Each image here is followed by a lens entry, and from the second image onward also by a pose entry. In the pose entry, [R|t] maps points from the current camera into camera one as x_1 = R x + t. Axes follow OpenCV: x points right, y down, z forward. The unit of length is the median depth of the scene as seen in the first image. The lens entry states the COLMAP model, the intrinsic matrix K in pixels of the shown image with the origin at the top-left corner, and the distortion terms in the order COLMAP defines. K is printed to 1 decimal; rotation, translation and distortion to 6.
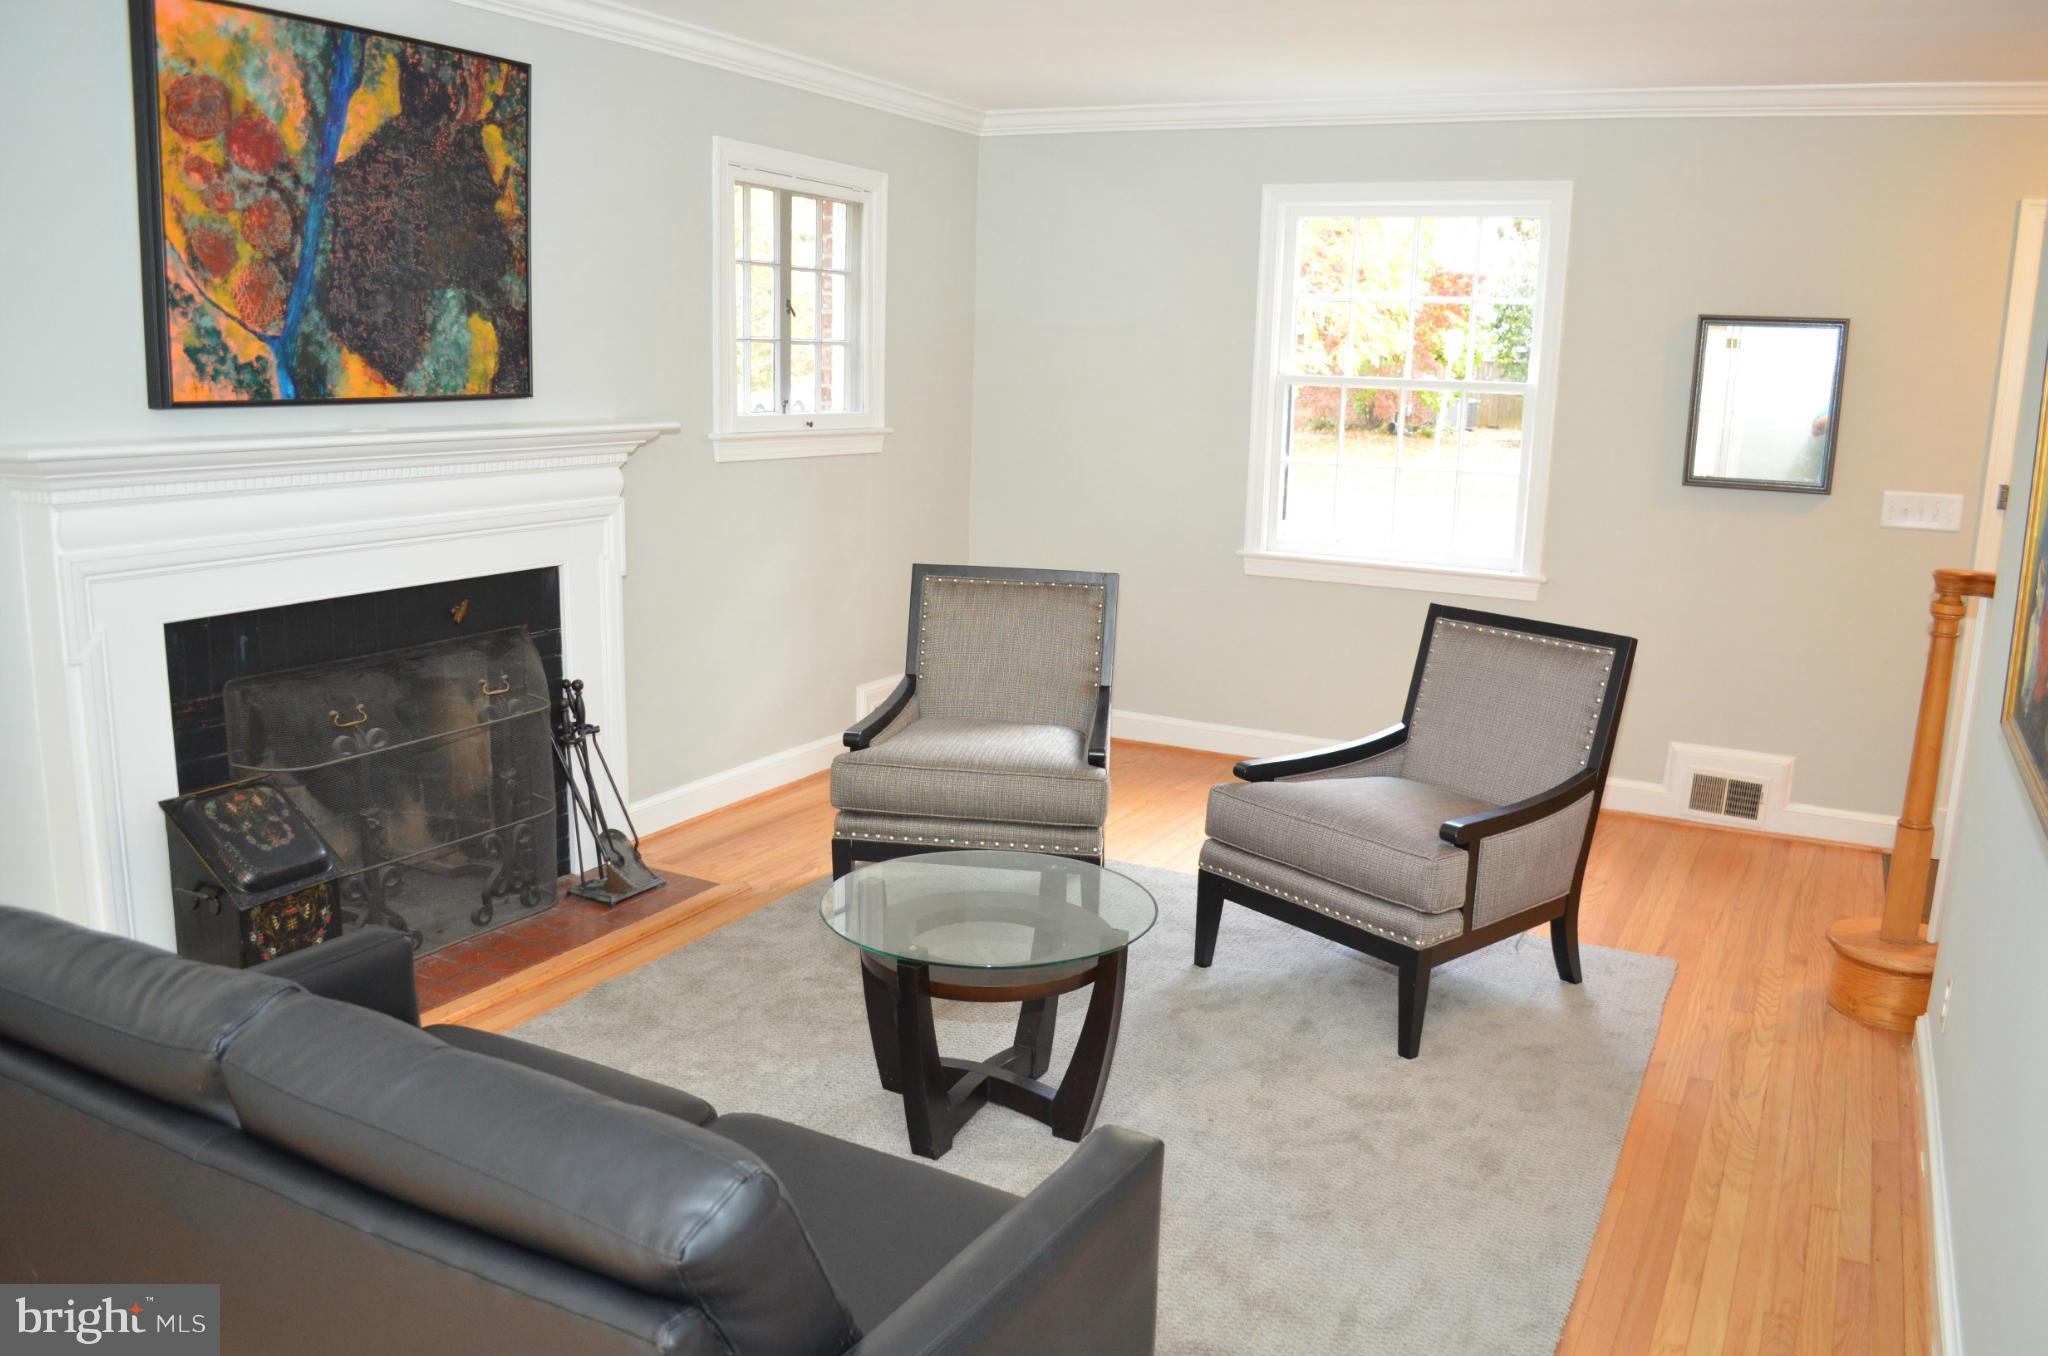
lens RADIAL K [[1612.0, 0, 1046.8], [0, 1612.0, 692.9], [0, 0, 1]] dist [-0.079926, 0.013696]
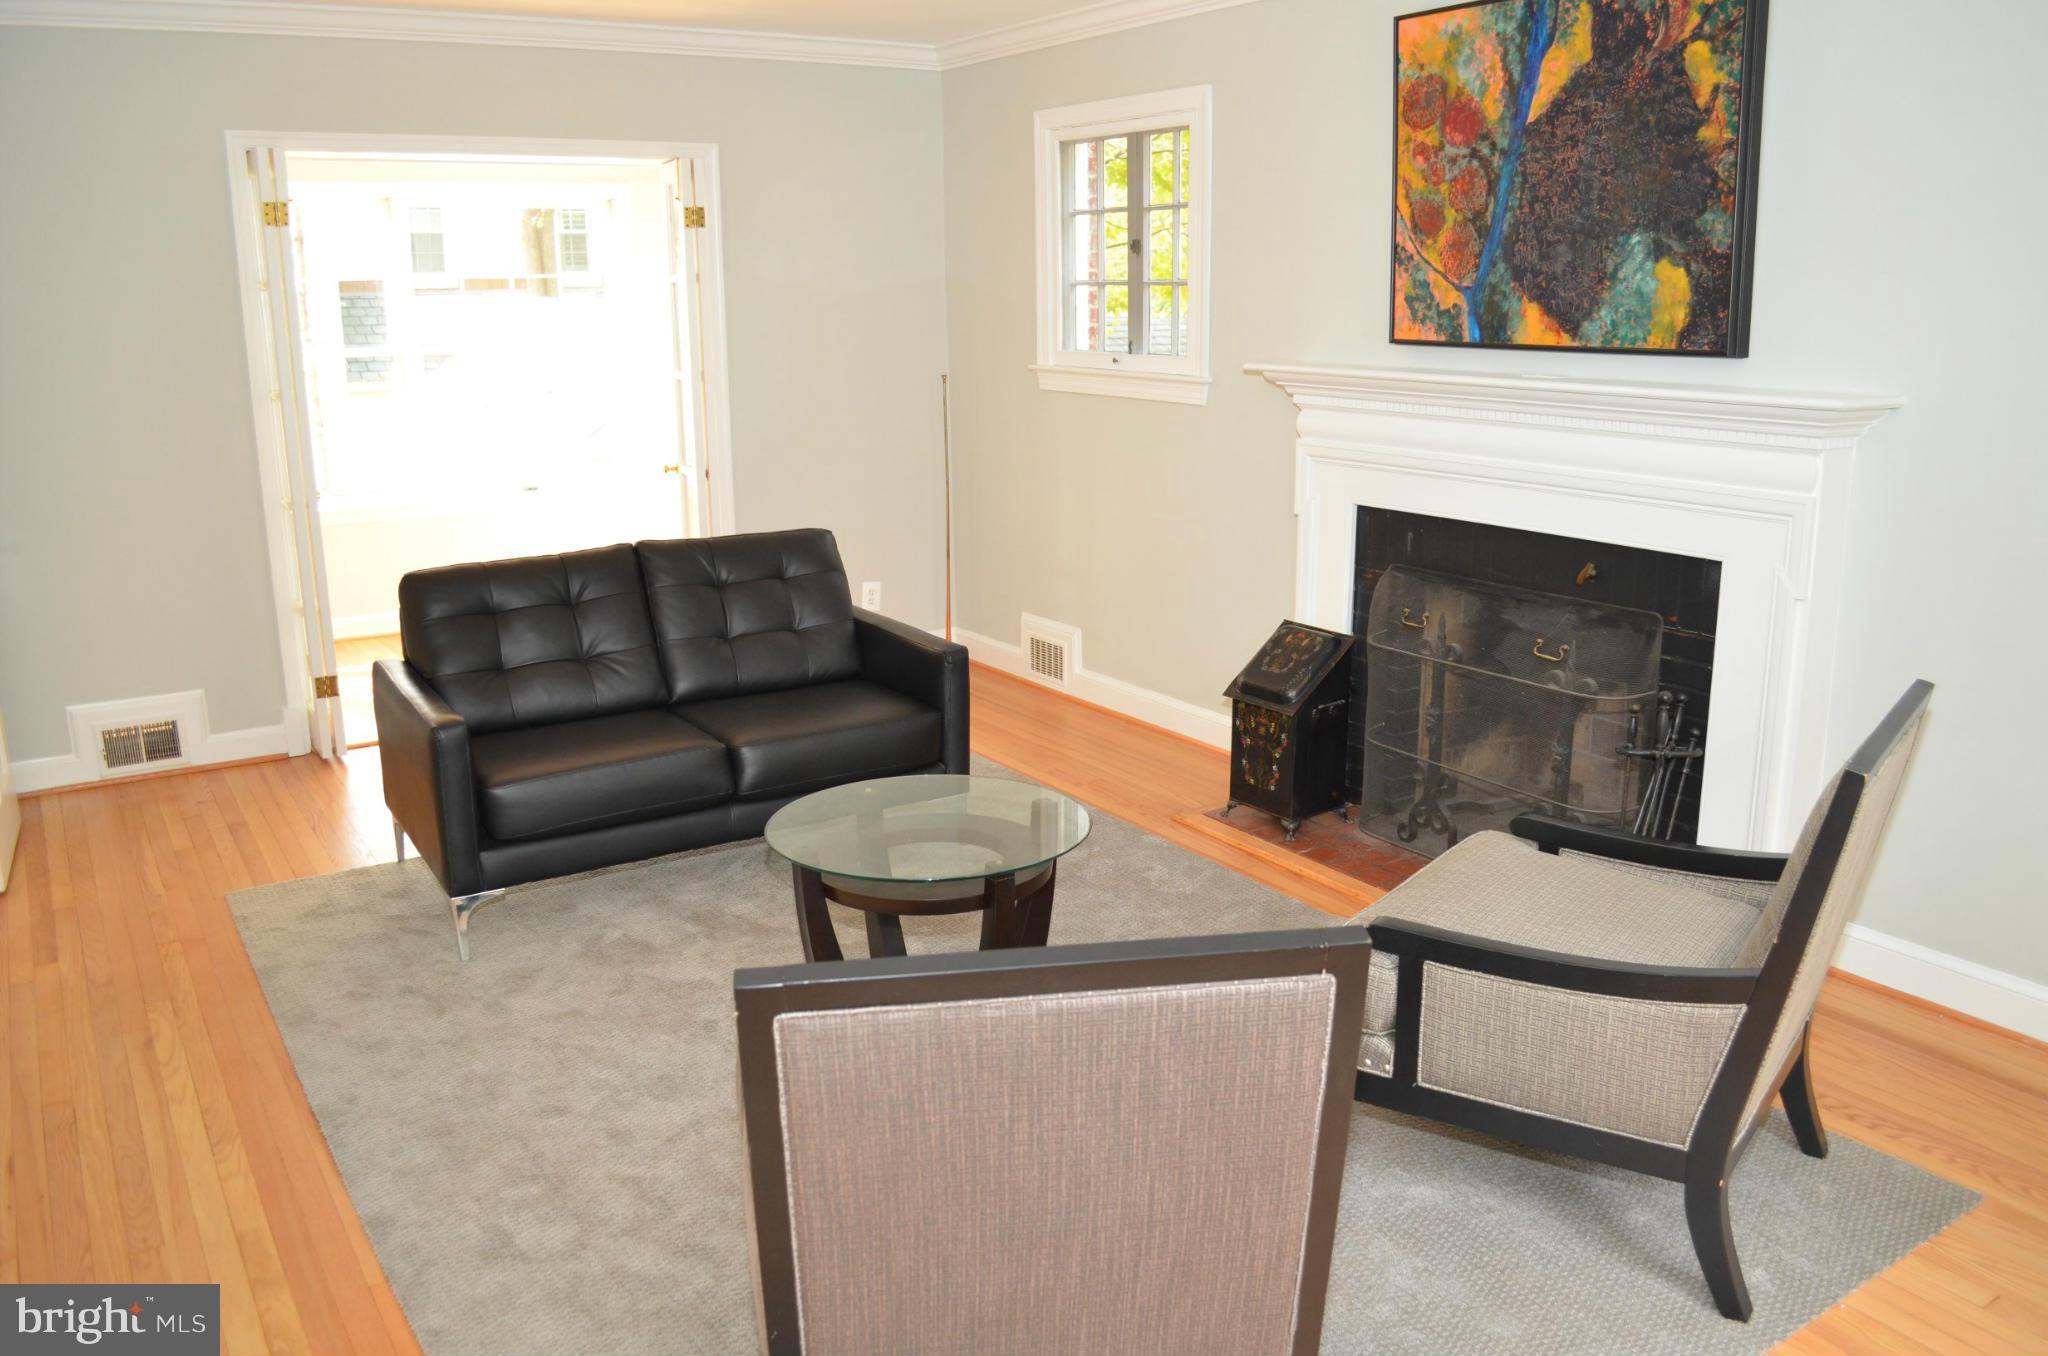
lens RADIAL K [[1612.0, 0, 1046.8], [0, 1612.0, 692.9], [0, 0, 1]] dist [-0.079926, 0.013696]
pose [[-0.487262, 0.187529, -0.852882, 0.671214], [-0.188568, 0.931032, 0.312443, -0.240385], [0.852653, 0.313068, -0.418295, 1.237790]]
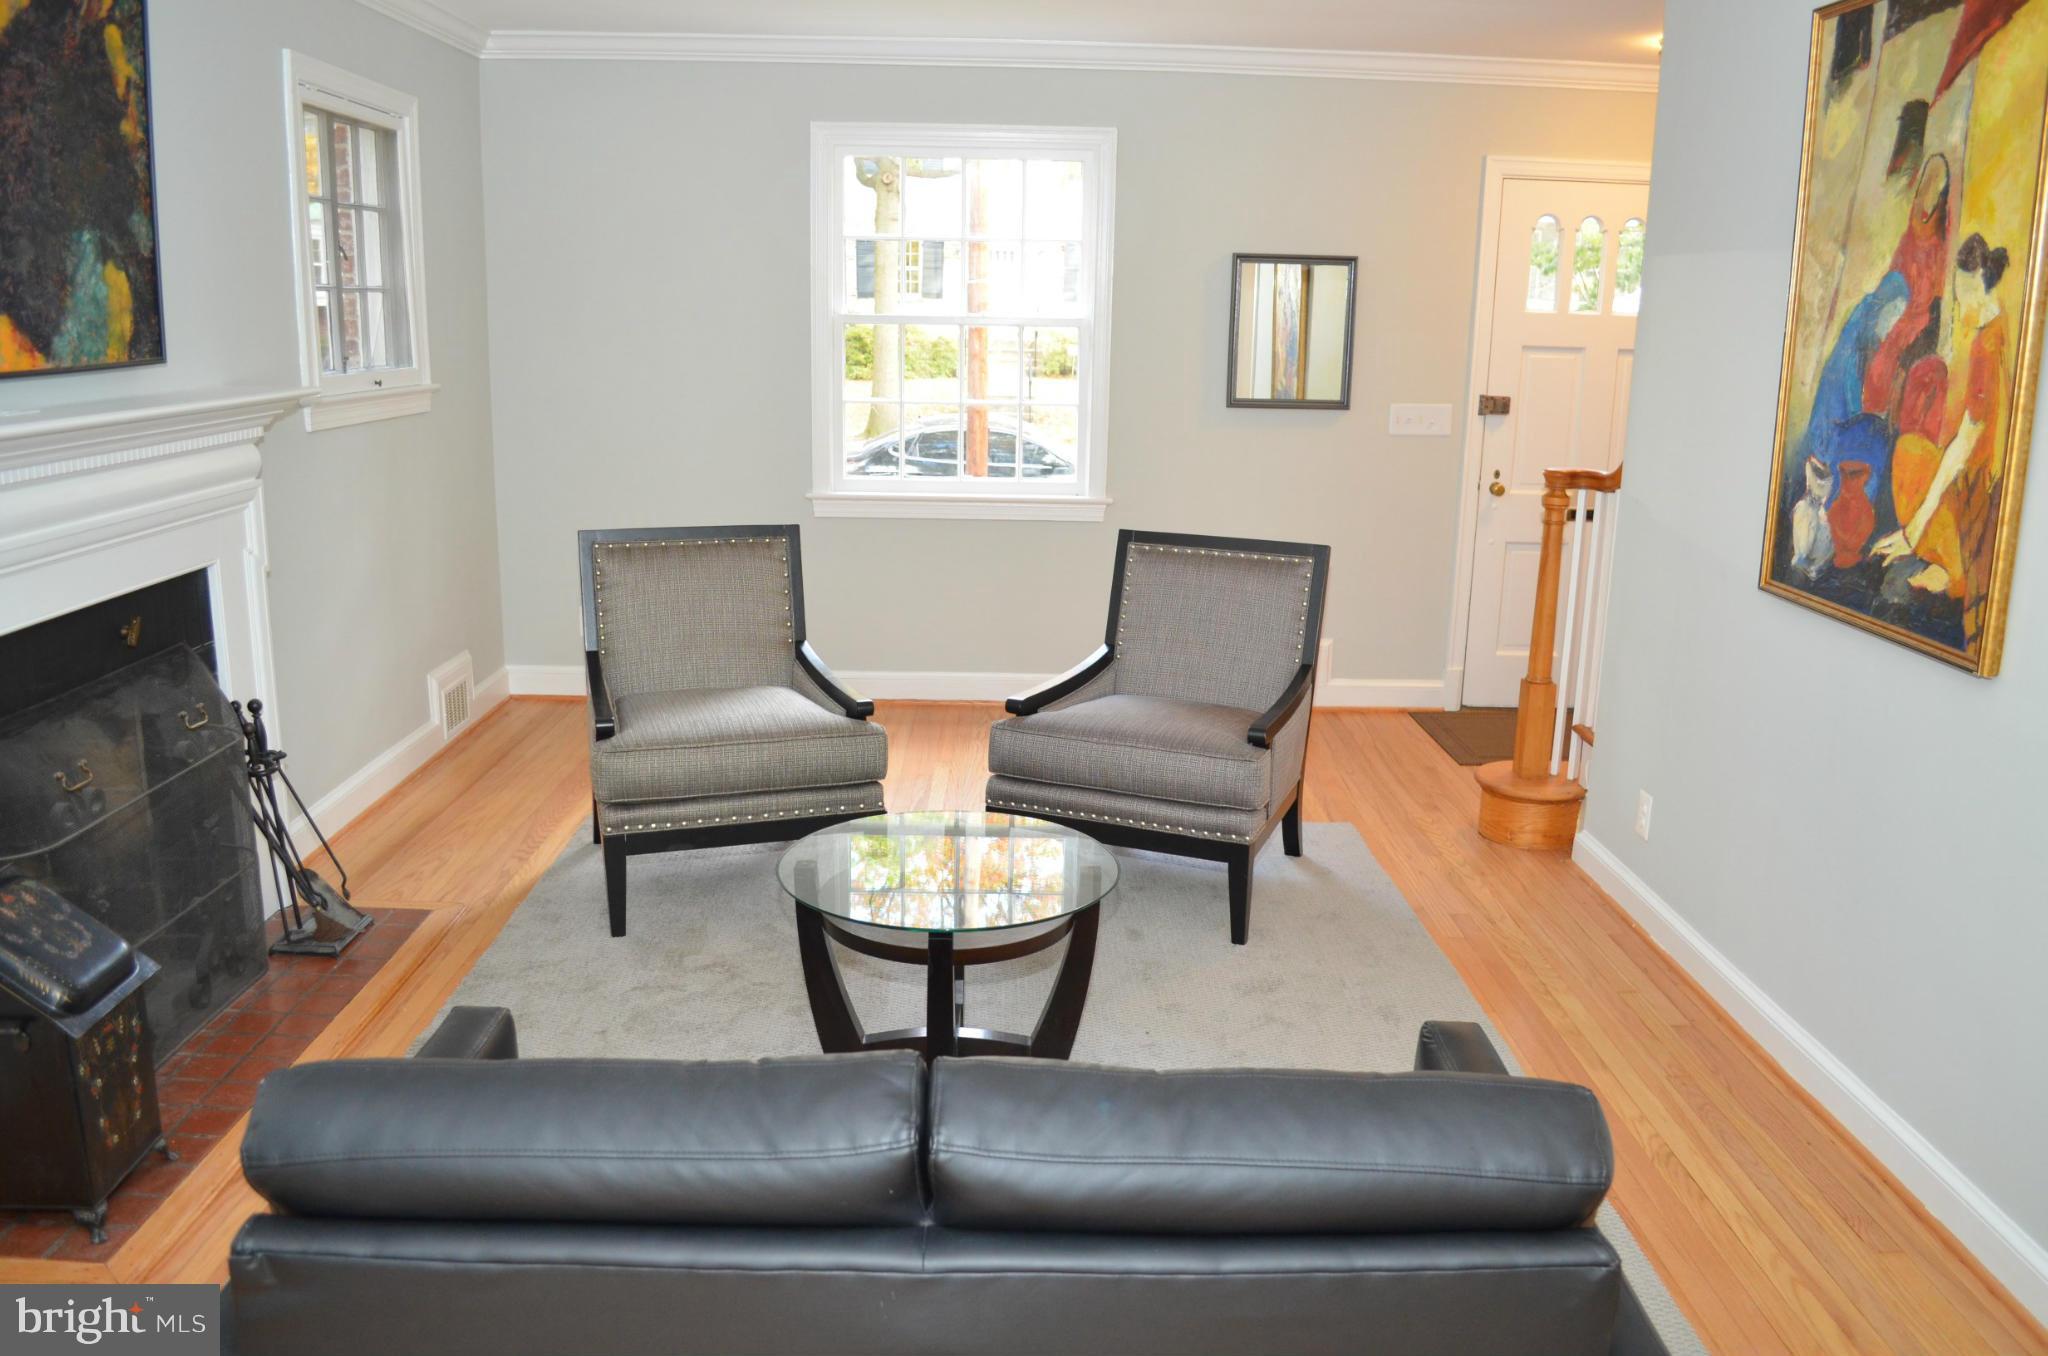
lens RADIAL K [[1612.0, 0, 1046.8], [0, 1612.0, 692.9], [0, 0, 1]] dist [-0.079926, 0.013696]
pose [[0.878819, -0.121527, 0.461419, -0.357762], [0.102096, 0.992519, 0.066954, -0.028467], [-0.466104, -0.011731, 0.884652, 0.084482]]
